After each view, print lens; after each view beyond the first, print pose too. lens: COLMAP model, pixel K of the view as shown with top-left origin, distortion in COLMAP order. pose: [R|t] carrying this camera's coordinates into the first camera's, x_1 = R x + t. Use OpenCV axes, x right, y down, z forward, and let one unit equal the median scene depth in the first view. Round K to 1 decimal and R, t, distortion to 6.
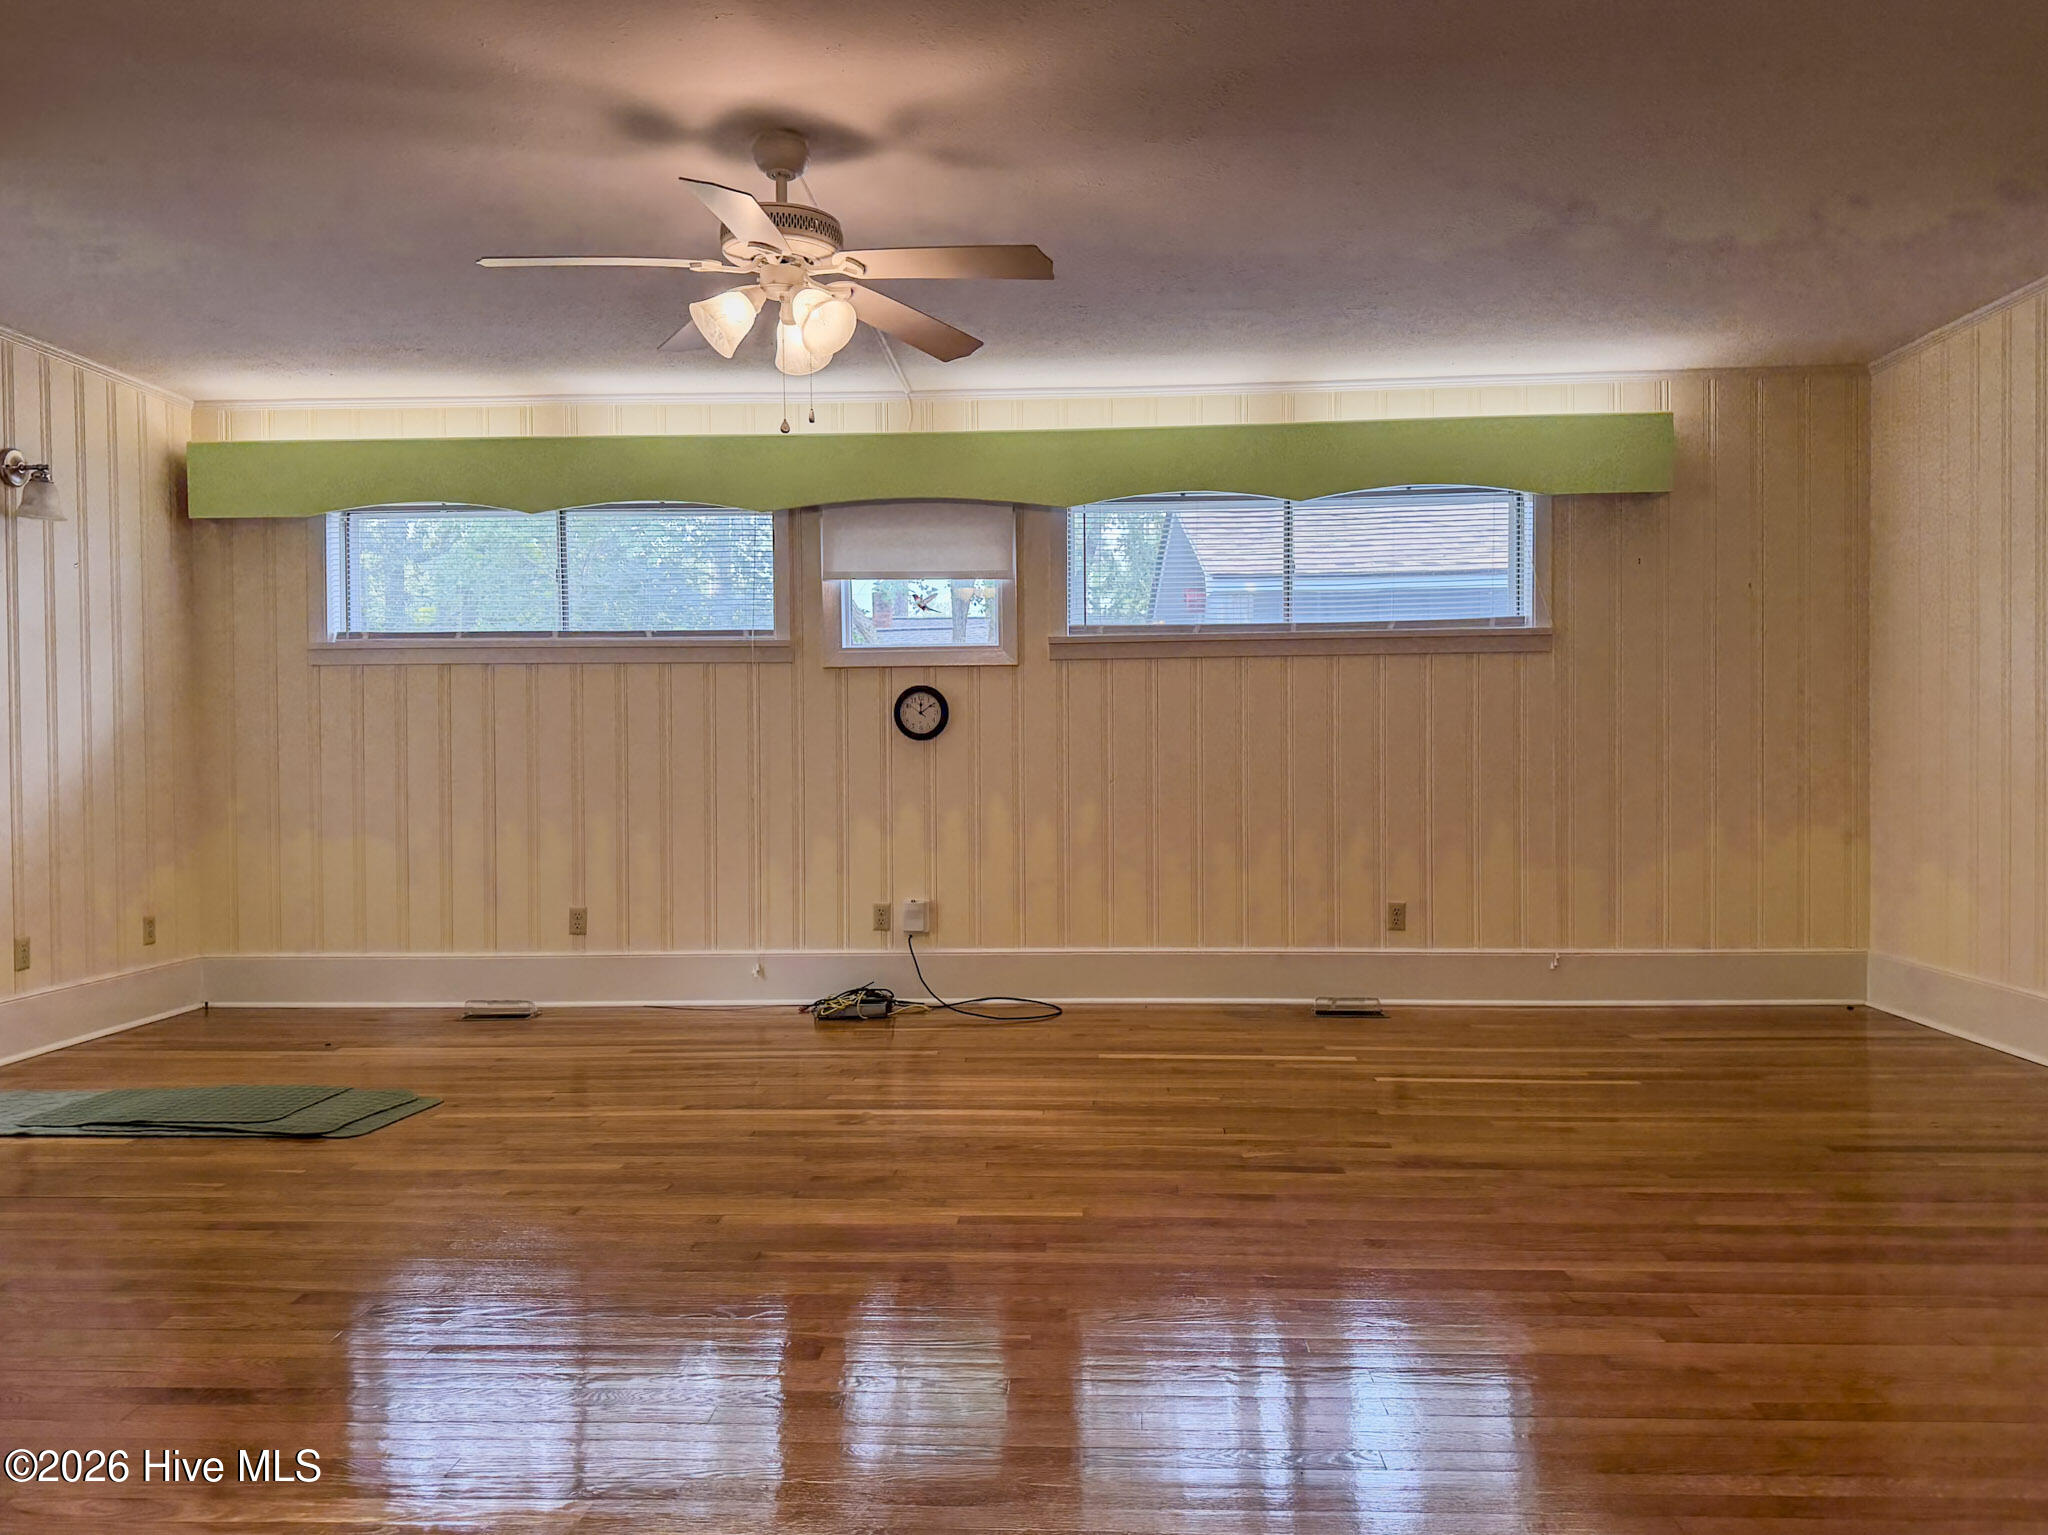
lens RADIAL K [[1463.3, 0, 1011.5], [0, 1463.3, 770.6], [0, 0, 1]] dist [0.027531, -0.027879]
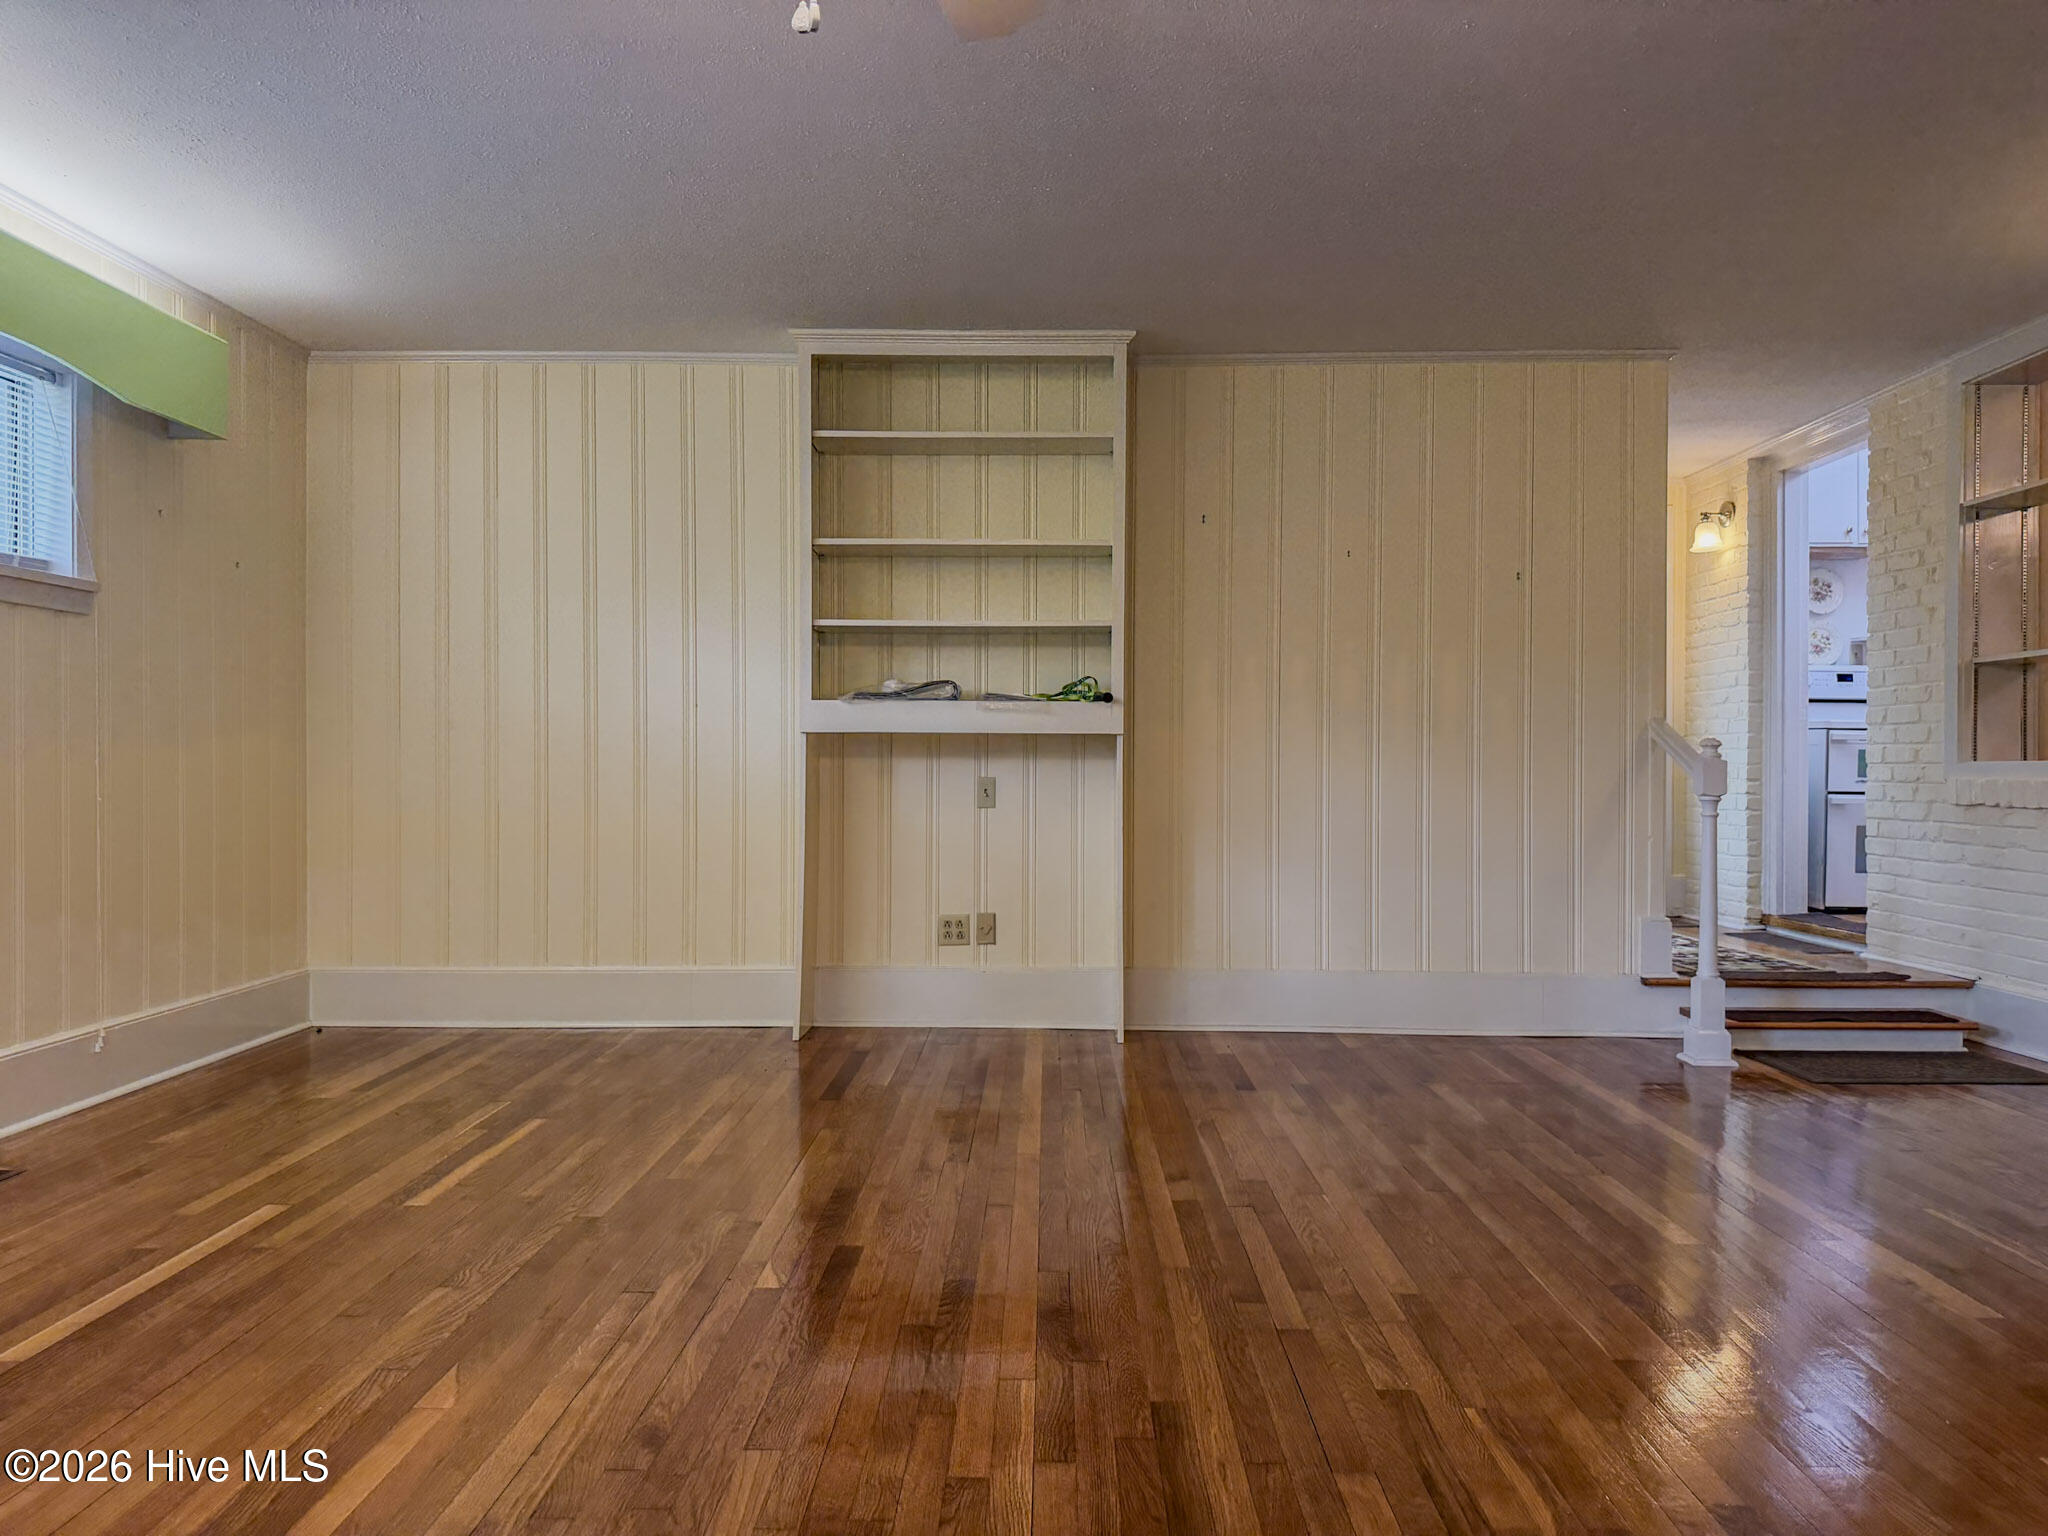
lens RADIAL K [[1463.3, 0, 1027.0], [0, 1463.3, 776.0], [0, 0, 1]] dist [0.027531, -0.027879]
pose [[-0.045352, 0.007900, 0.998940, -0.416073], [0.008248, 0.999938, -0.007533, 0.007357], [-0.998937, 0.007897, -0.045415, 0.635860]]
